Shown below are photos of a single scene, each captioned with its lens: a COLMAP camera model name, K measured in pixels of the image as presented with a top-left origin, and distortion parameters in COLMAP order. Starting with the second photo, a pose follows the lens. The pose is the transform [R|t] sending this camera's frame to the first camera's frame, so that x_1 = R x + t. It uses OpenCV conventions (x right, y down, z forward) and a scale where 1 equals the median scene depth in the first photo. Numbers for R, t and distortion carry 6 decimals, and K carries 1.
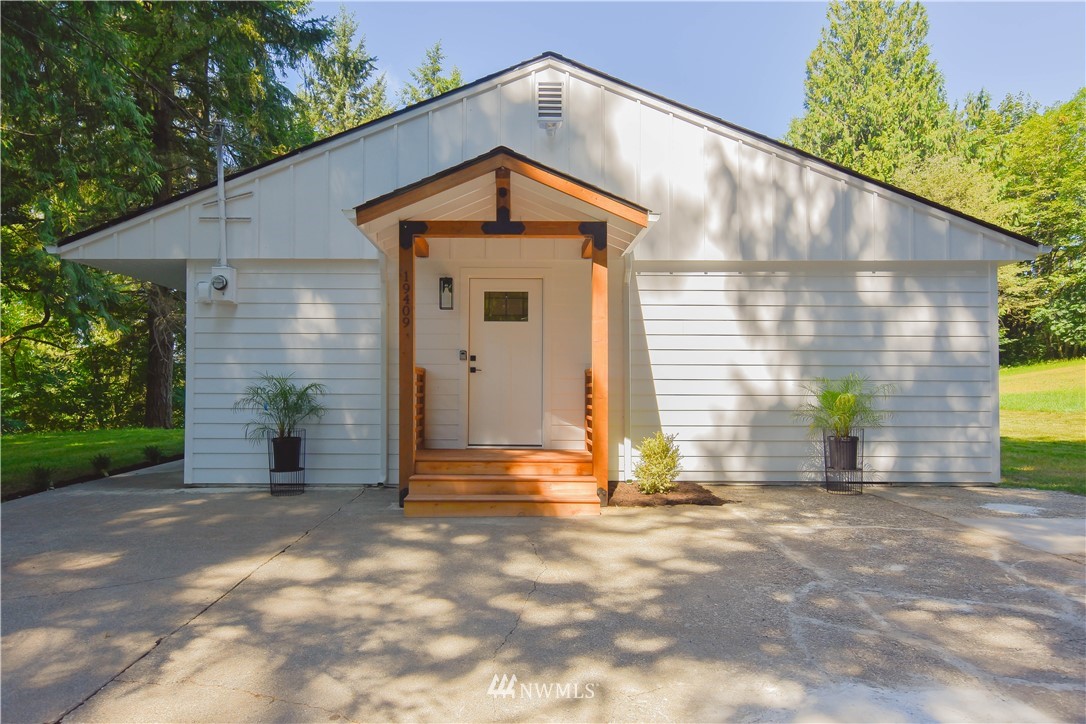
lens RADIAL K [[682.8, 0, 532.1], [0, 682.8, 373.6], [0, 0, 1]] dist [0.028827, 0.002217]
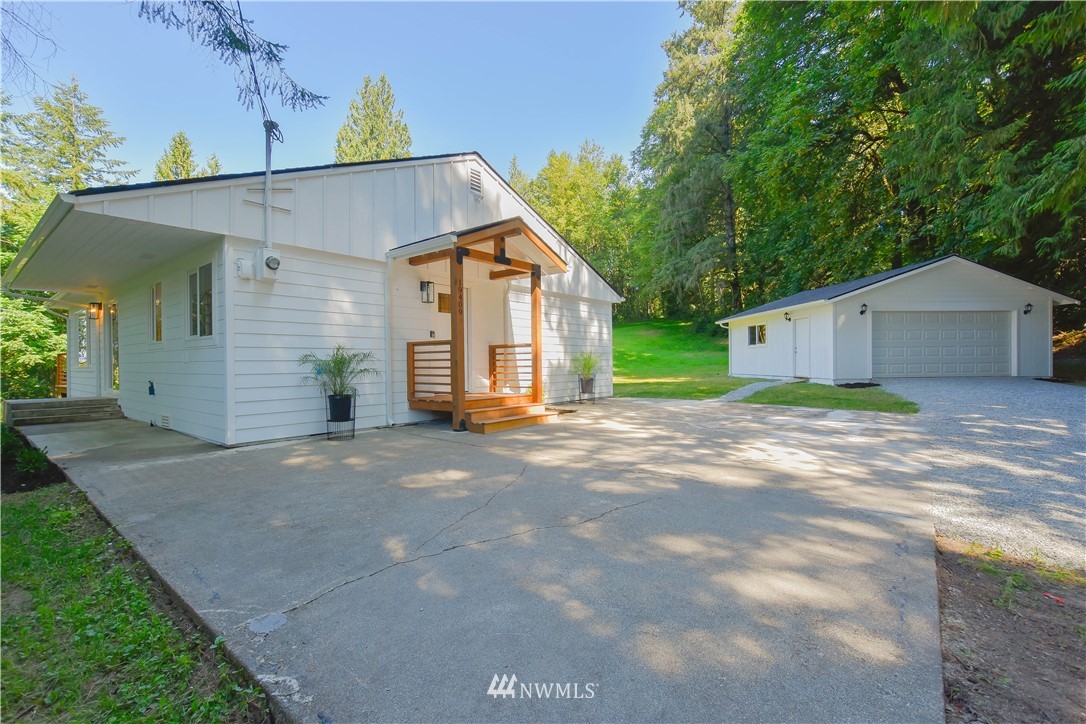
lens RADIAL K [[487.3, 0, 536.1], [0, 487.3, 365.3], [0, 0, 1]] dist [-0.014176, 0.003145]
pose [[0.622554, -0.013853, 0.782454, -0.802311], [-0.003648, 0.999781, 0.020603, 0.018607], [-0.782569, -0.015681, 0.622367, 0.155325]]
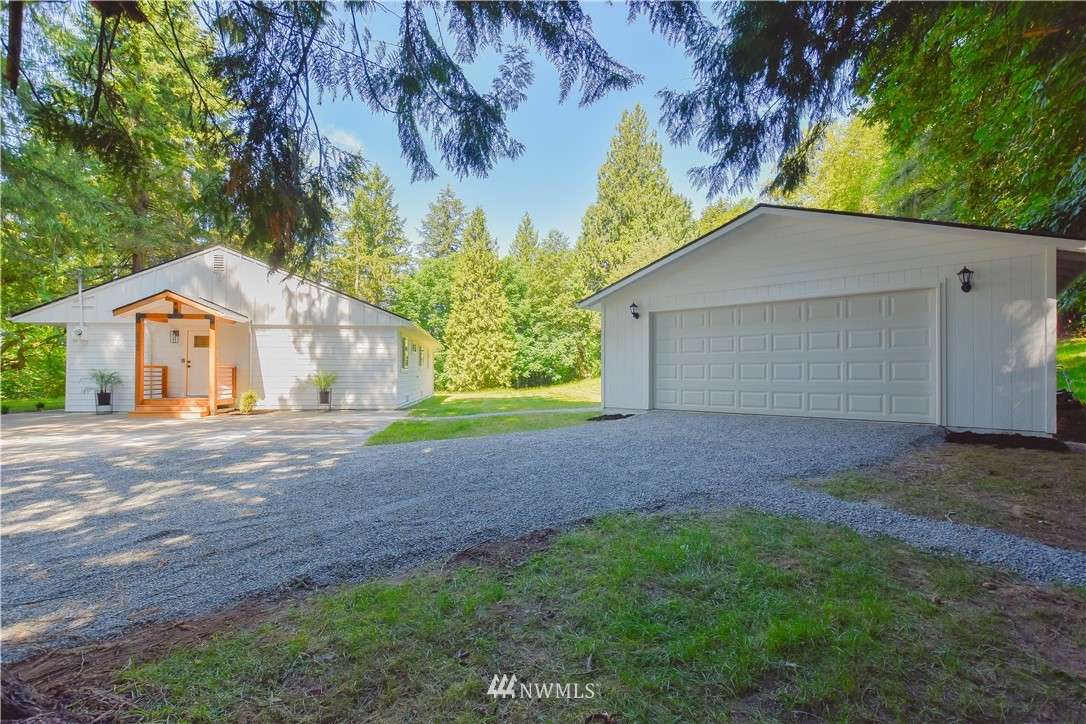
lens RADIAL K [[487.3, 0, 539.4], [0, 487.3, 363.2], [0, 0, 1]] dist [-0.014176, 0.003145]
pose [[0.993627, 0.001005, 0.112716, 1.029020], [-0.001130, 0.999999, 0.001046, -0.020900], [-0.112715, -0.001167, 0.993627, -0.955971]]
